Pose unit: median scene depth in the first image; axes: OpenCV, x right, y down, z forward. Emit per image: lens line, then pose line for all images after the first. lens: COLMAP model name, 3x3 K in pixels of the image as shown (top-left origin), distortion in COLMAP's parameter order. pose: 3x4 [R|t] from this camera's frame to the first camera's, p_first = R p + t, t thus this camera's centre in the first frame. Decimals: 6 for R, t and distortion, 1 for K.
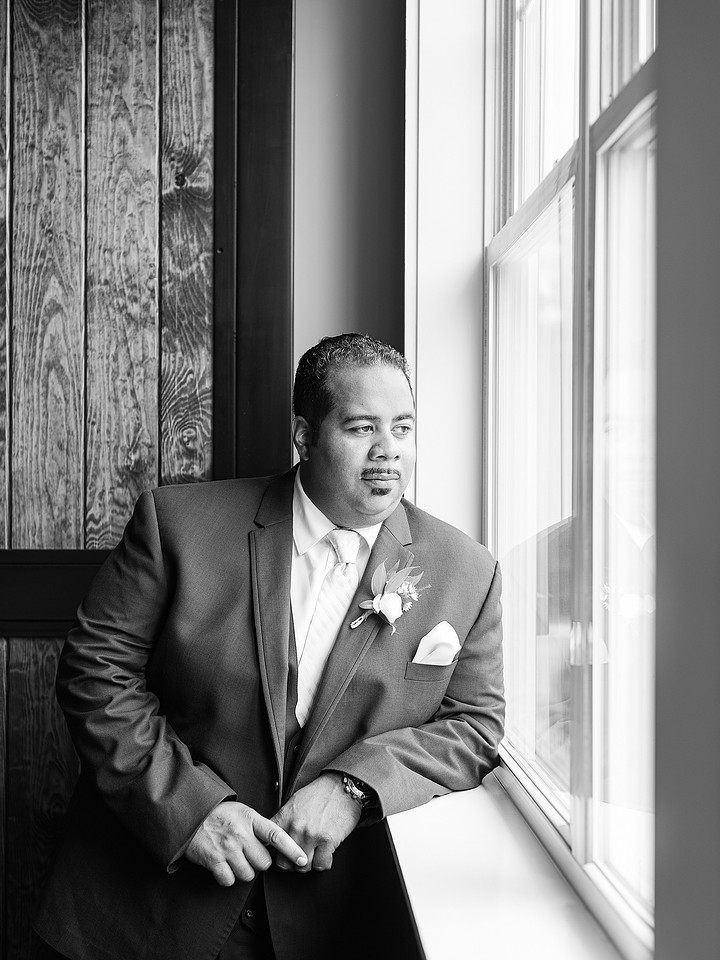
lens RADIAL K [[1345.4, 0, 361.7], [0, 1345.4, 478.1], [0, 0, 1]] dist [-0.003844, 0.000000]
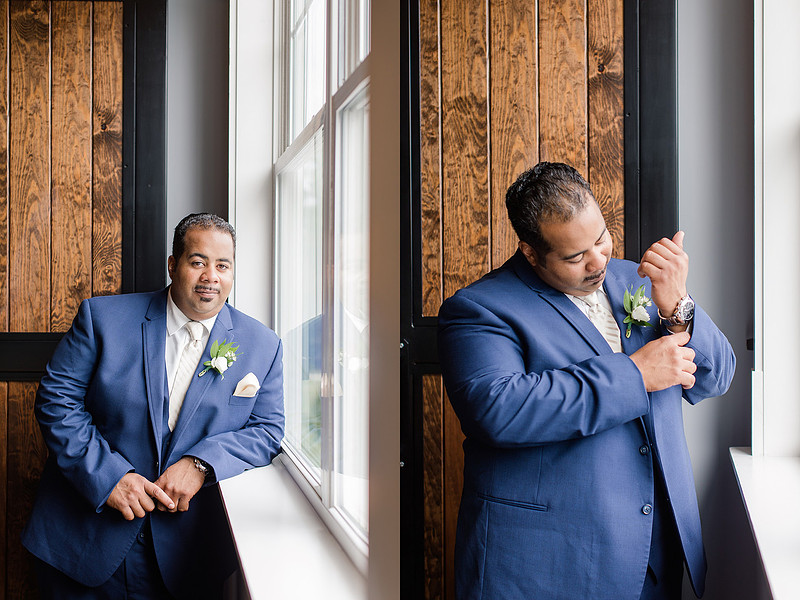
lens RADIAL K [[1121.1, 0, 401.3], [0, 1121.1, 296.8], [0, 0, 1]] dist [-0.003844, 0.000000]
pose [[0.978635, -0.000386, 0.205607, -0.052223], [-0.000010, 0.999998, 0.001925, 0.002470], [-0.205607, -0.001886, 0.978633, -0.530371]]
